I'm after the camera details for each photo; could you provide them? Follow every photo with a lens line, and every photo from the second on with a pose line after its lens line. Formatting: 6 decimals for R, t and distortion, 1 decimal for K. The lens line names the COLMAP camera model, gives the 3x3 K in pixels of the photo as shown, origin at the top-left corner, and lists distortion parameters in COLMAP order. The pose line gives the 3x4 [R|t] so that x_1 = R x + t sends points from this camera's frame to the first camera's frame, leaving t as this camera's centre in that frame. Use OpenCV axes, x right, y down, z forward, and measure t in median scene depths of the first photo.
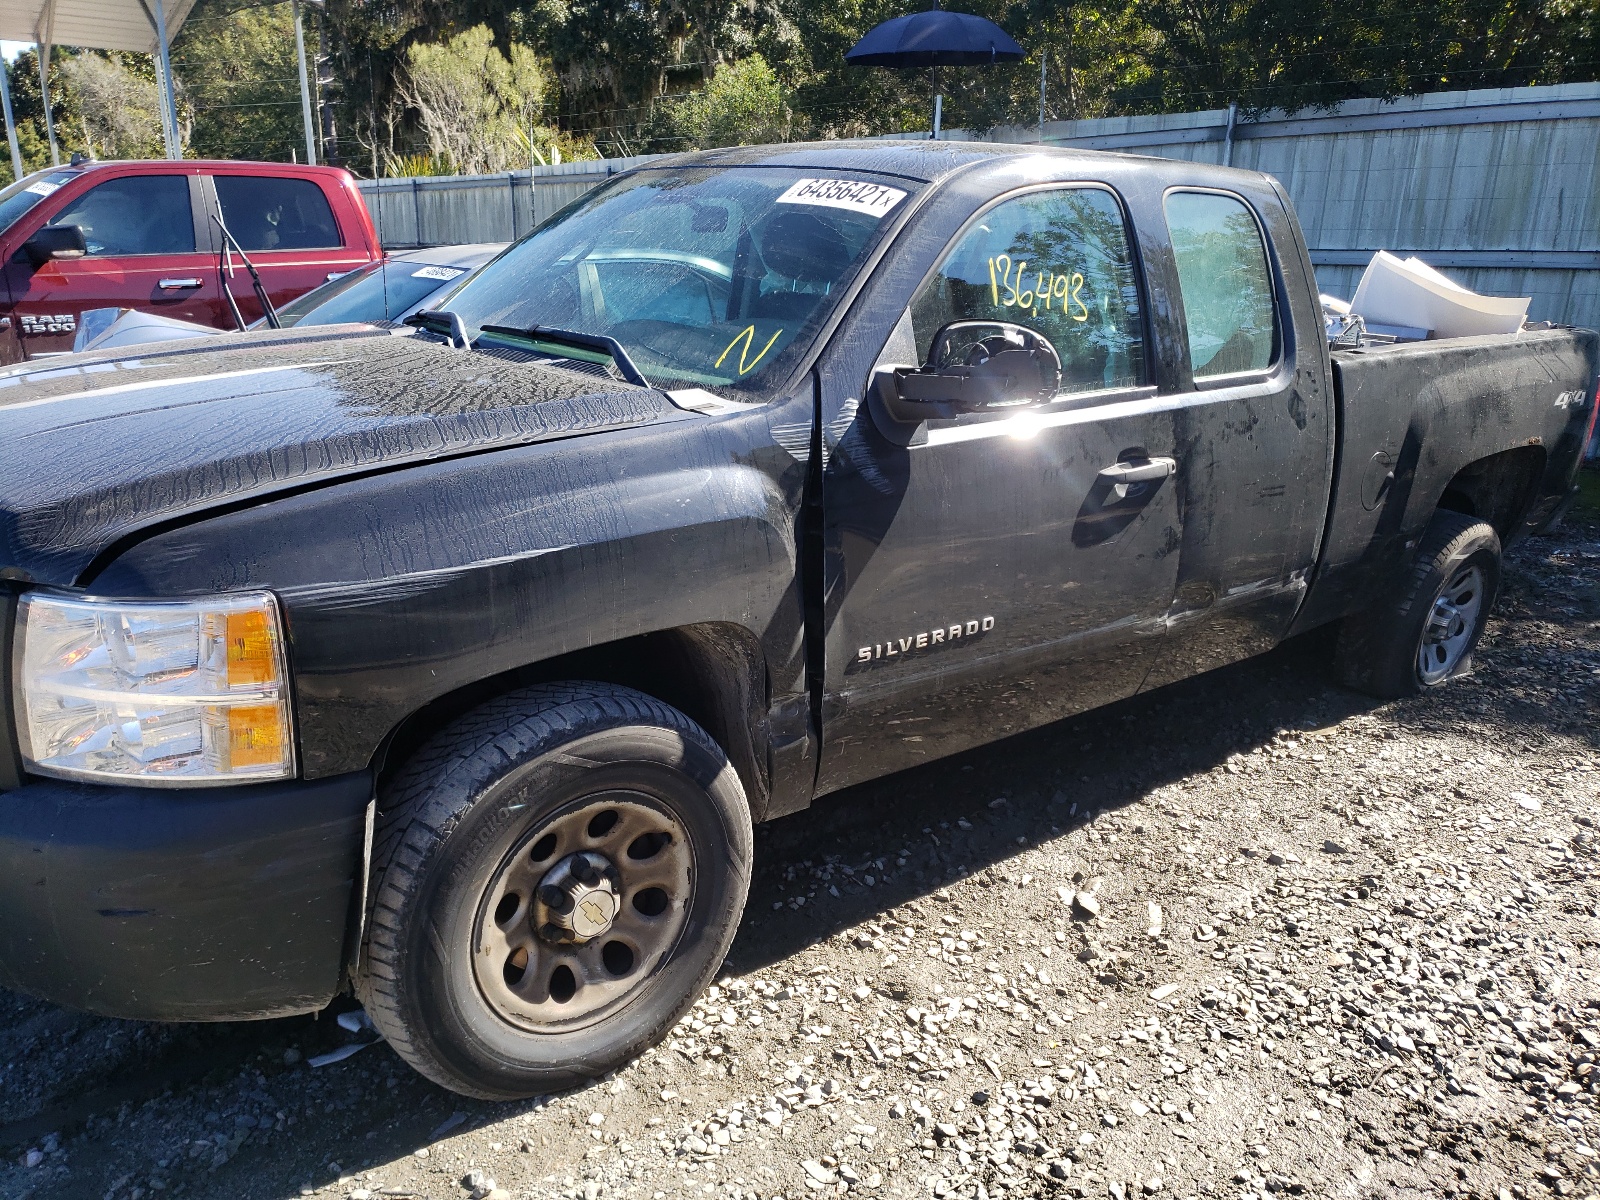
lens RADIAL K [[1190.9, 0, 785.6], [0, 1190.9, 601.6], [0, 0, 1]] dist [0.017655, -0.001268]
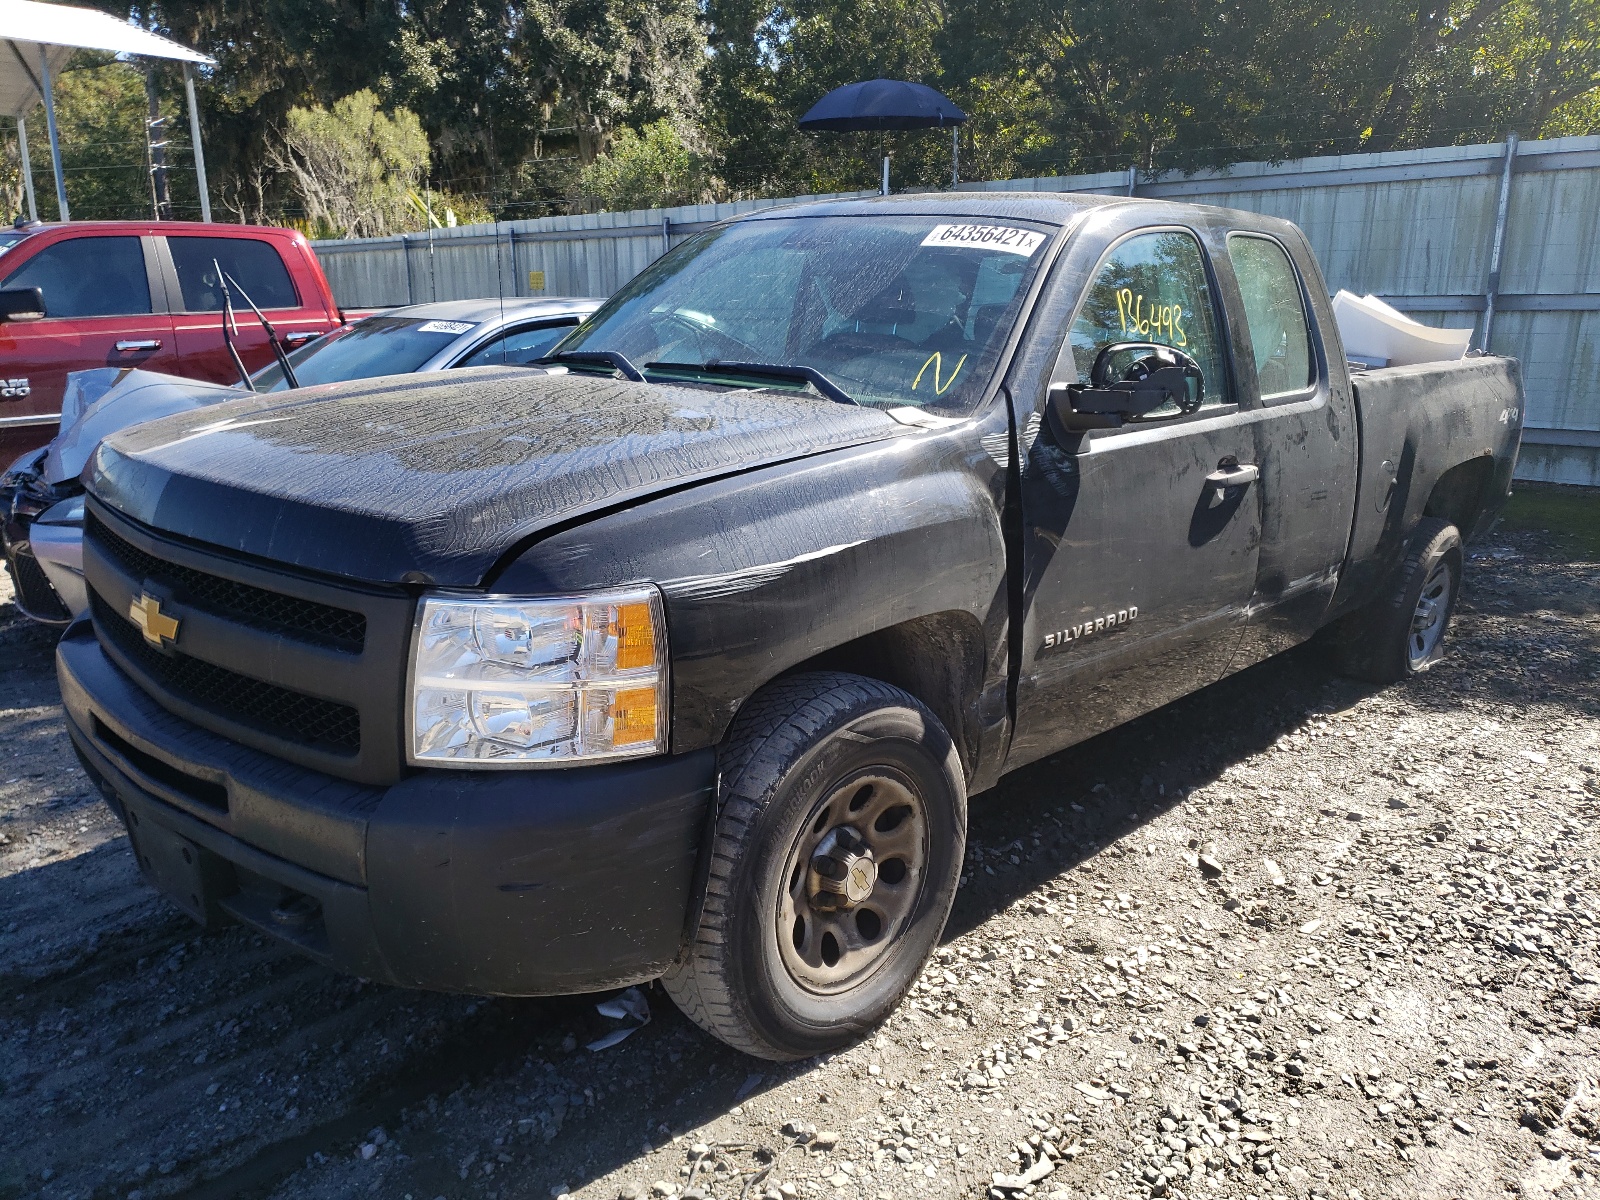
lens RADIAL K [[1190.9, 0, 815.0], [0, 1190.9, 603.5], [0, 0, 1]] dist [0.017655, -0.001268]
pose [[0.990628, -0.046978, 0.128257, -0.272165], [0.052790, 0.997710, -0.042290, 0.041857], [-0.125976, 0.048664, 0.990839, -0.077237]]
